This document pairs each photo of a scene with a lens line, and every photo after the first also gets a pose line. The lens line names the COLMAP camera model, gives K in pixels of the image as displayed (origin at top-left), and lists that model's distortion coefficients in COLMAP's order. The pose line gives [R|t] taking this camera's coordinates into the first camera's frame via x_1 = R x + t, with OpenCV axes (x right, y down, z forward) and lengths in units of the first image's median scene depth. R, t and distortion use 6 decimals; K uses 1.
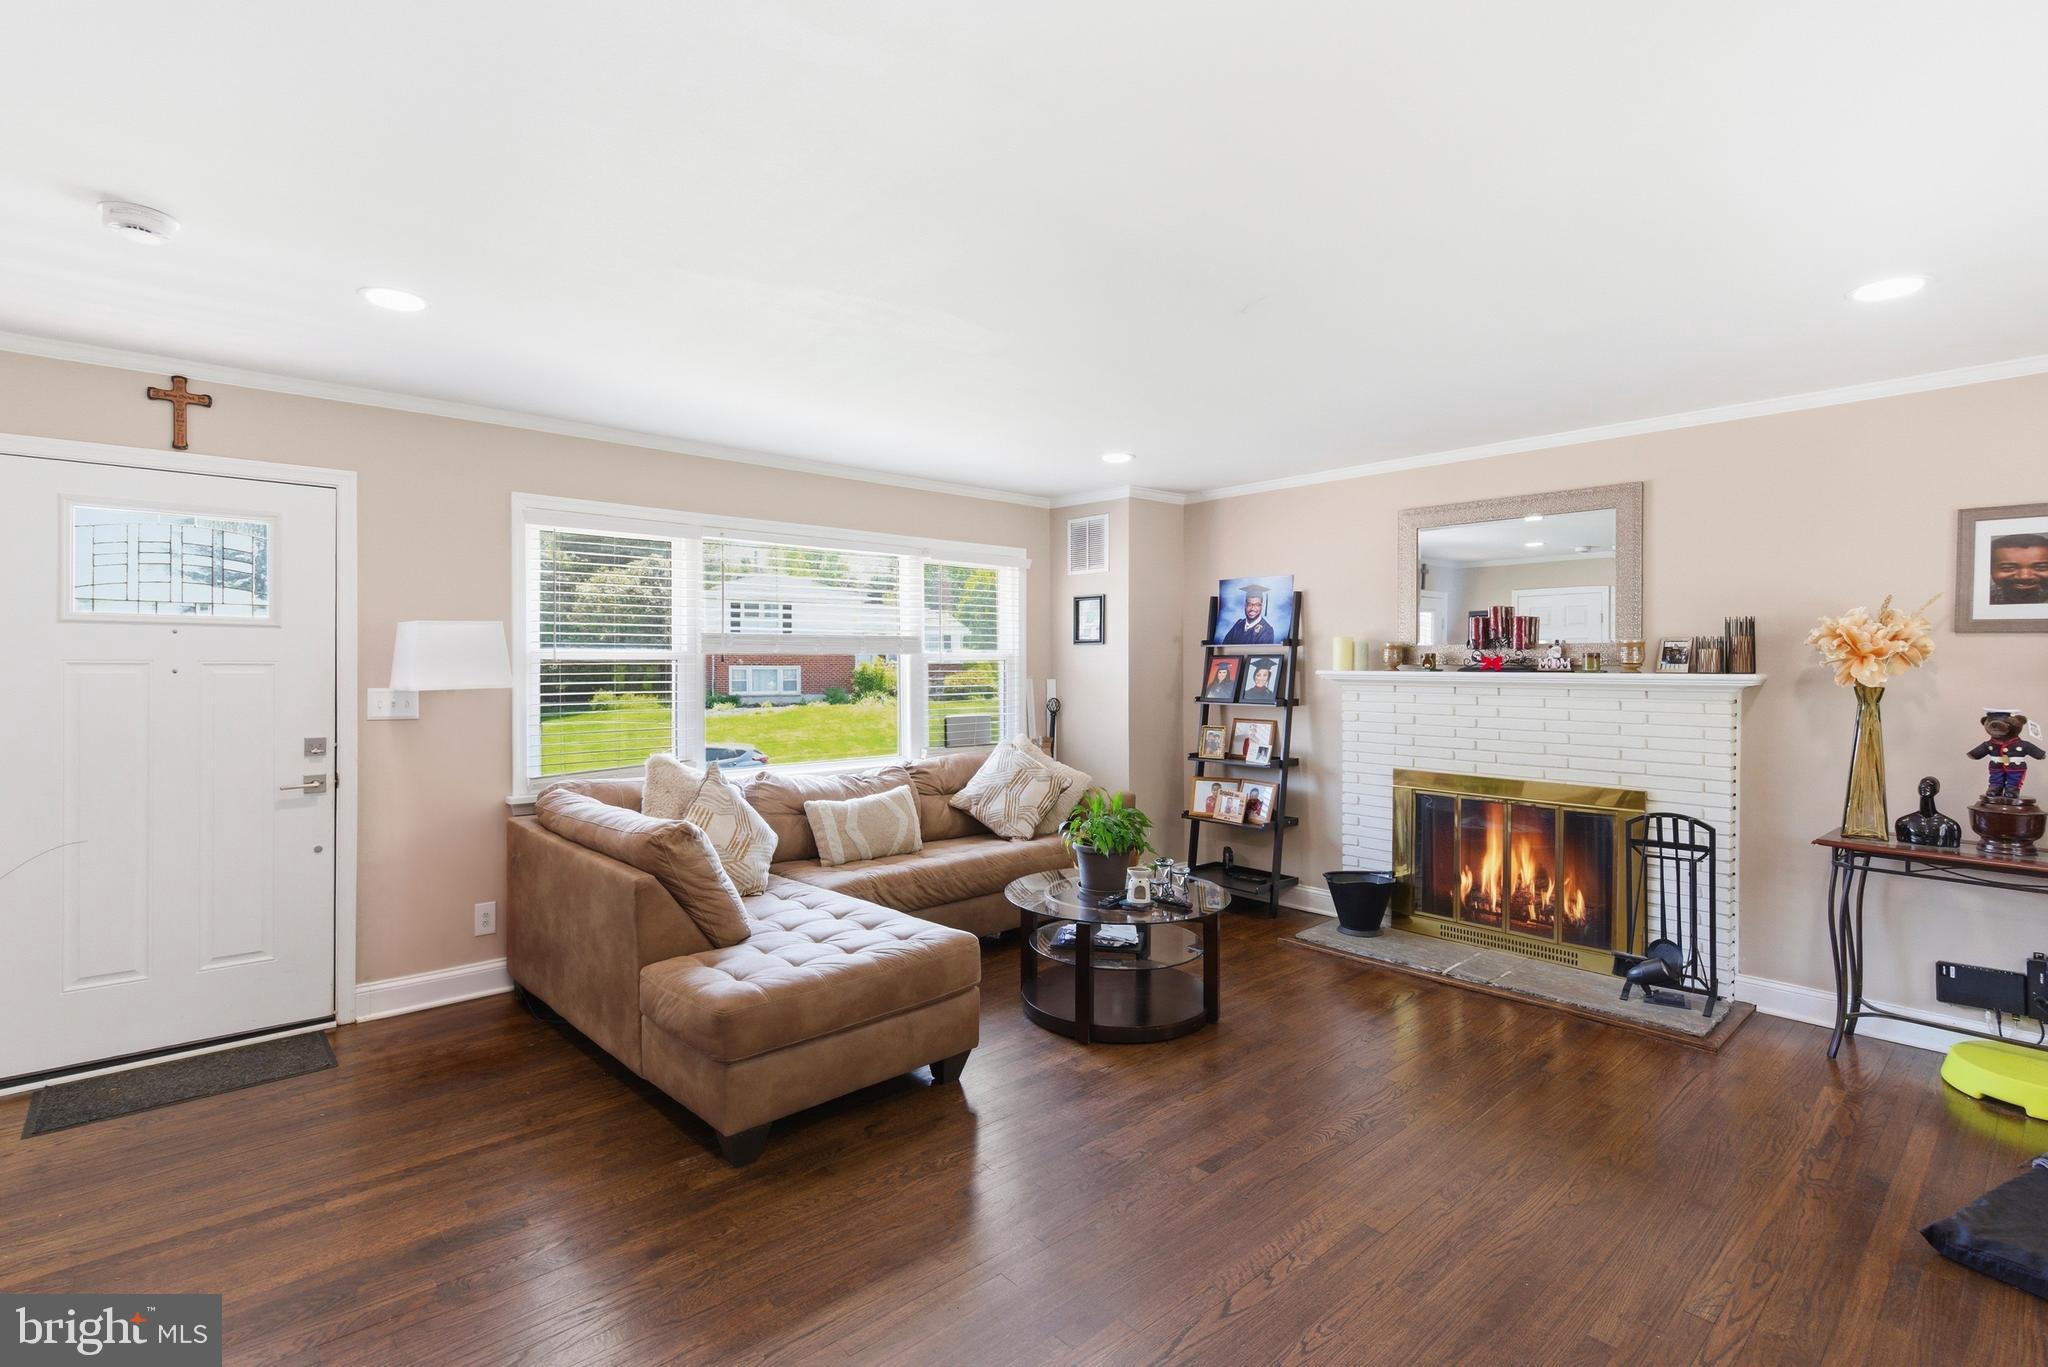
lens RADIAL K [[965.4, 0, 1024.0], [0, 965.4, 683.5], [0, 0, 1]] dist [0.001733, -0.001292]
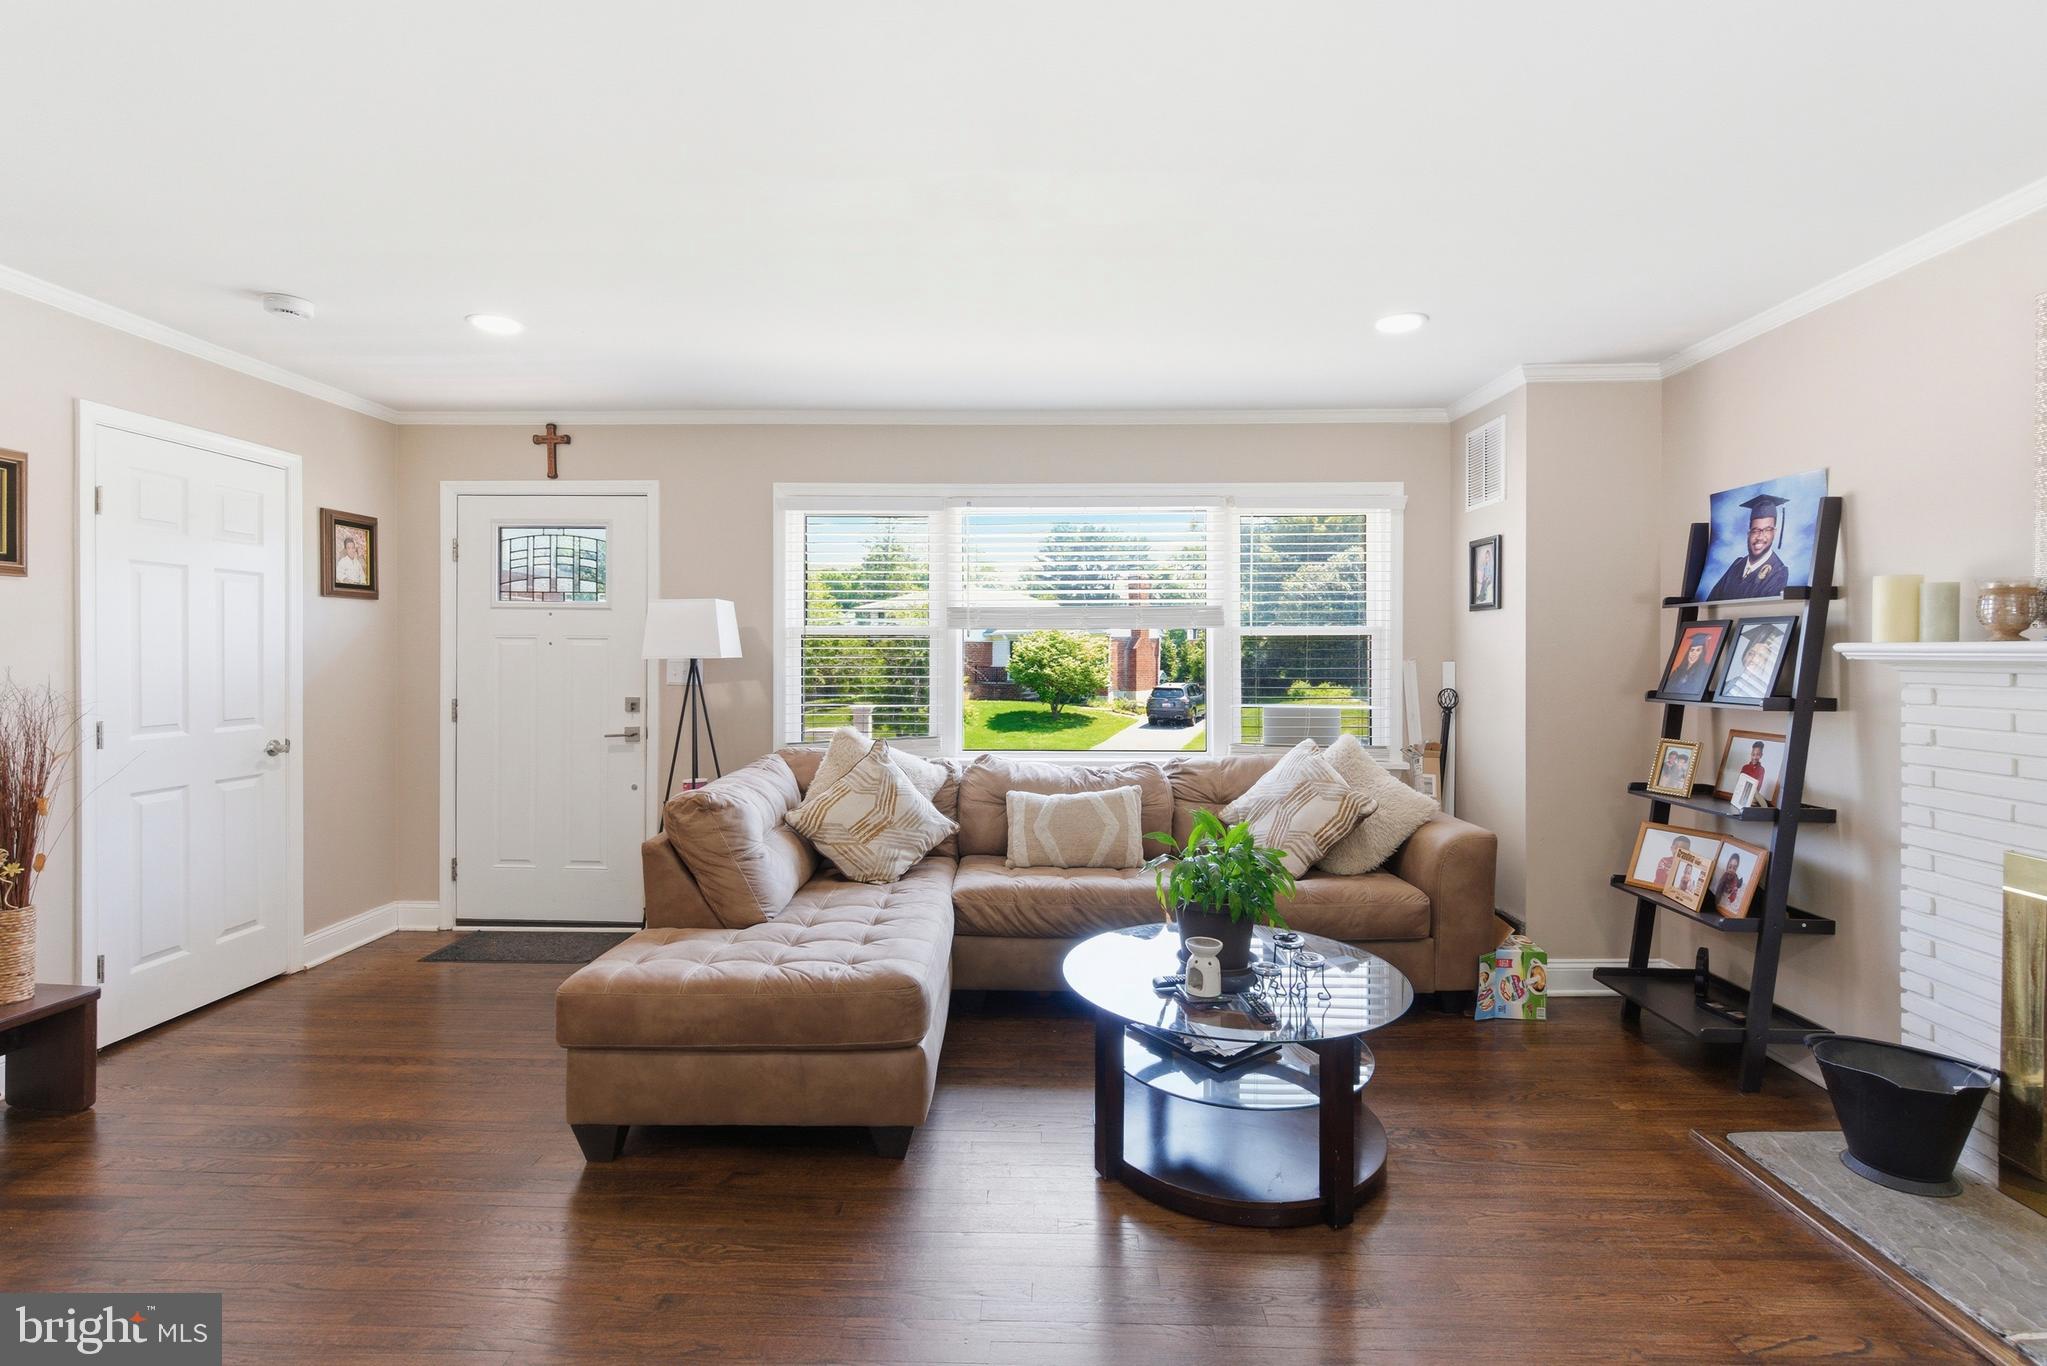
lens RADIAL K [[951.2, 0, 1026.5], [0, 951.2, 668.2], [0, 0, 1]] dist [-0.000092, -0.001493]
pose [[0.723220, 0.011136, -0.690528, 0.326494], [-0.017440, 0.999846, -0.002142, 0.008420], [0.690397, 0.013592, 0.723303, 0.314099]]
